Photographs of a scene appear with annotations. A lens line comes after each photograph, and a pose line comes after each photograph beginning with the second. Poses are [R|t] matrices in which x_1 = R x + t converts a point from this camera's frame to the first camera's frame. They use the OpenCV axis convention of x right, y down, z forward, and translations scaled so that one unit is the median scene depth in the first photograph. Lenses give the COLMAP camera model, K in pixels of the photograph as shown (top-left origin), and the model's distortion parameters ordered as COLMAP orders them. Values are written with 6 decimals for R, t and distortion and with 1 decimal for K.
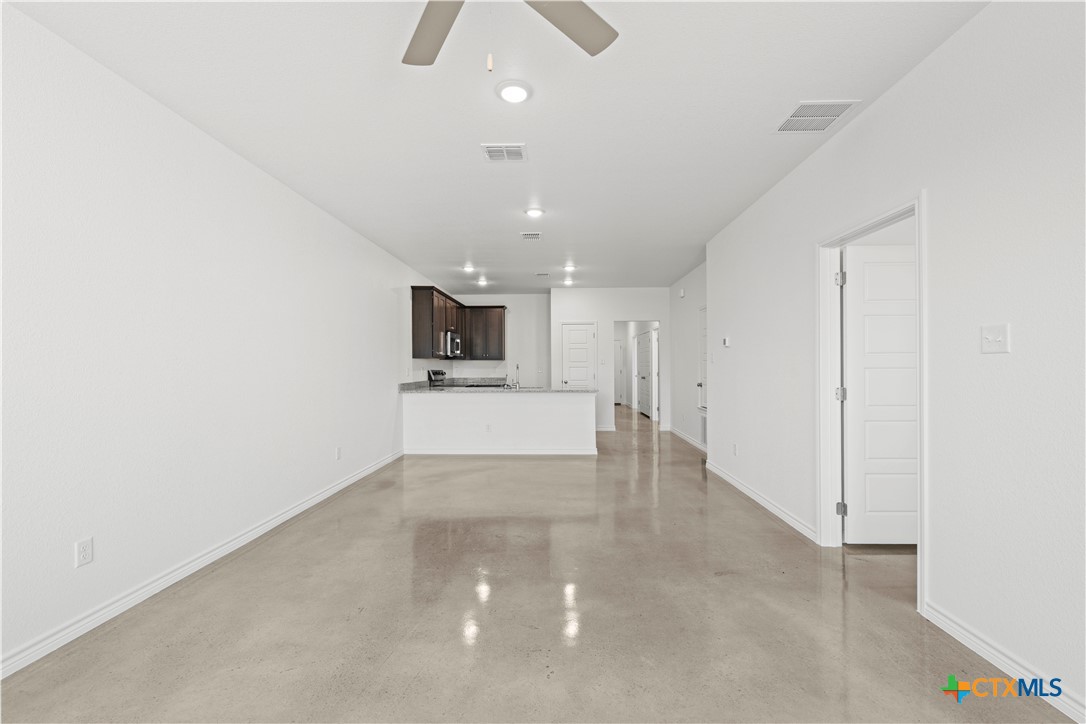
lens RADIAL K [[453.5, 0, 543.6], [0, 453.5, 365.6], [0, 0, 1]] dist [0.001832, -0.000483]
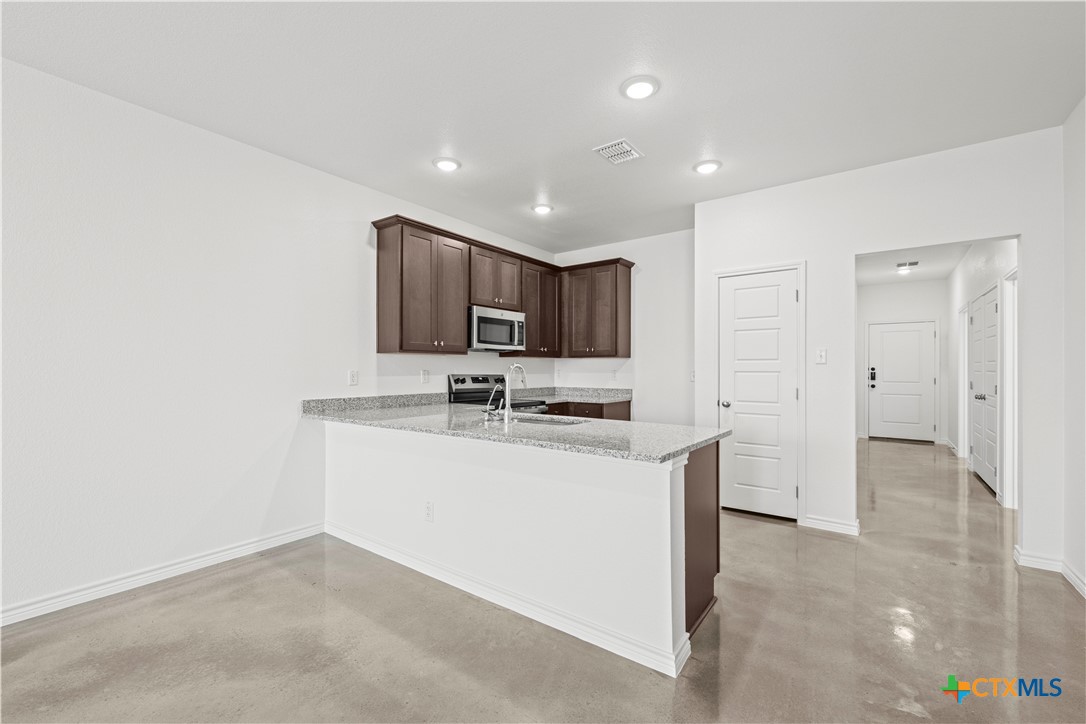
lens RADIAL K [[453.5, 0, 543.7], [0, 453.5, 366.5], [0, 0, 1]] dist [0.001832, -0.000483]
pose [[0.827887, 0.001245, -0.560894, 0.172385], [-0.004479, 0.999980, -0.004391, 0.001483], [0.560877, 0.006148, 0.827876, 0.588703]]
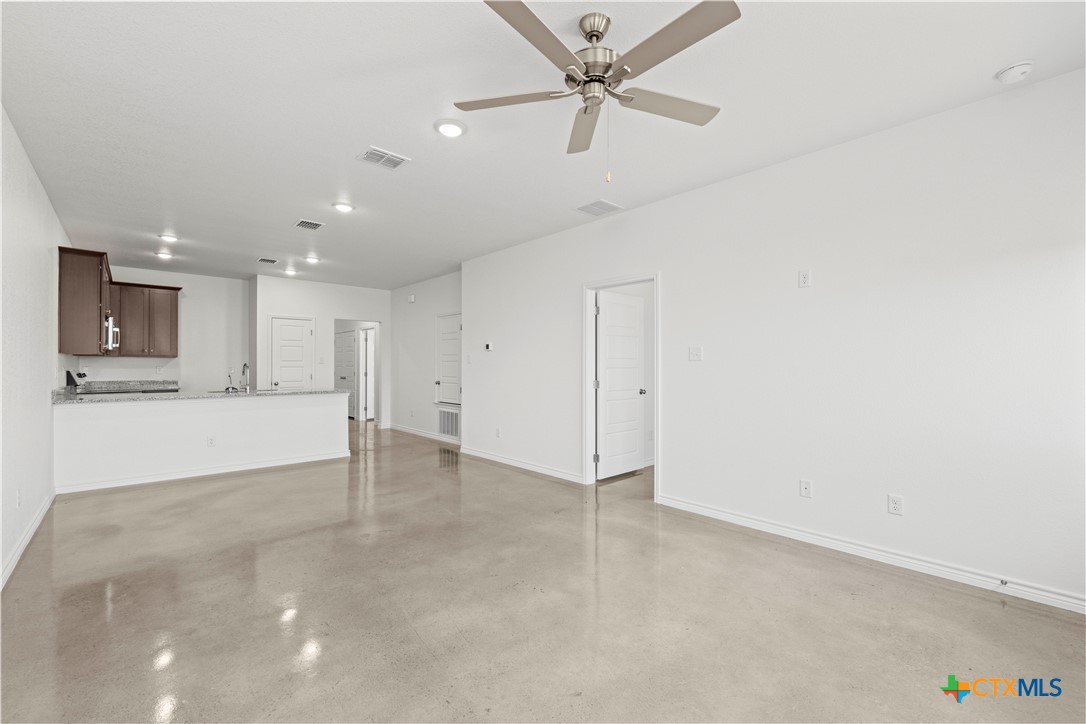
lens RADIAL K [[453.5, 0, 546.5], [0, 453.5, 363.7], [0, 0, 1]] dist [0.001832, -0.000483]
pose [[0.714150, 0.007894, 0.699948, -0.218536], [-0.004714, 0.999968, -0.006467, 0.000793], [-0.699977, 0.001319, 0.714164, 0.002311]]
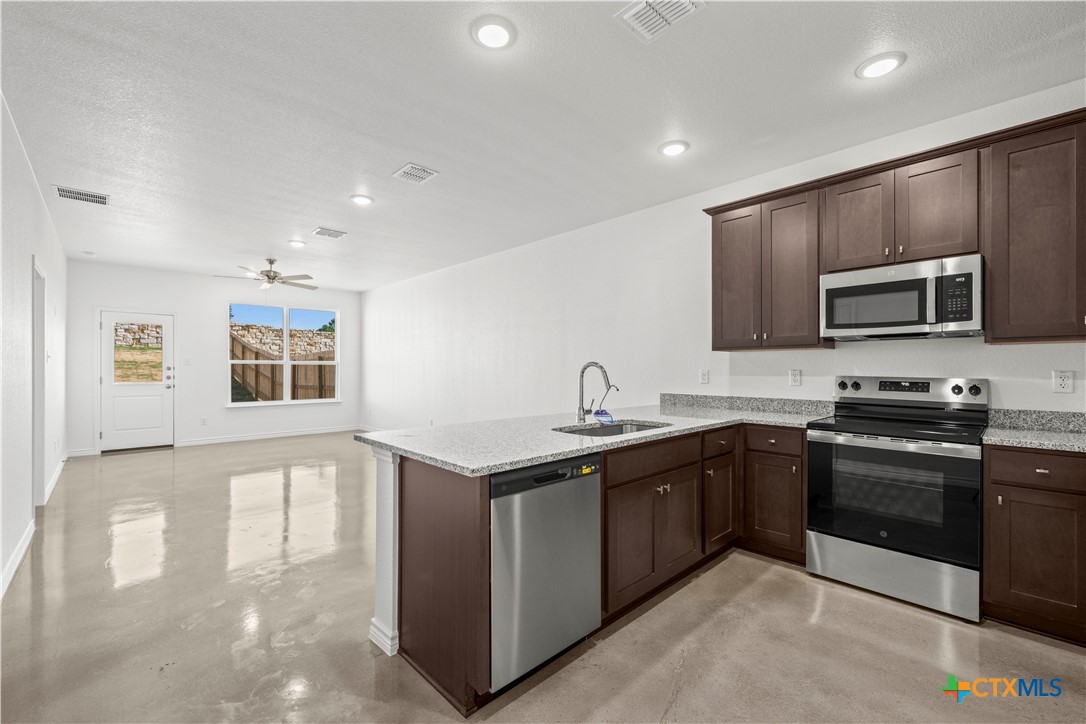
lens RADIAL K [[453.5, 0, 543.0], [0, 453.5, 365.2], [0, 0, 1]] dist [0.001832, -0.000483]
pose [[-0.702905, 0.003247, -0.711276, 0.221521], [0.005264, 0.999986, -0.000638, -0.000952], [0.711264, -0.004192, -0.702912, 1.090157]]
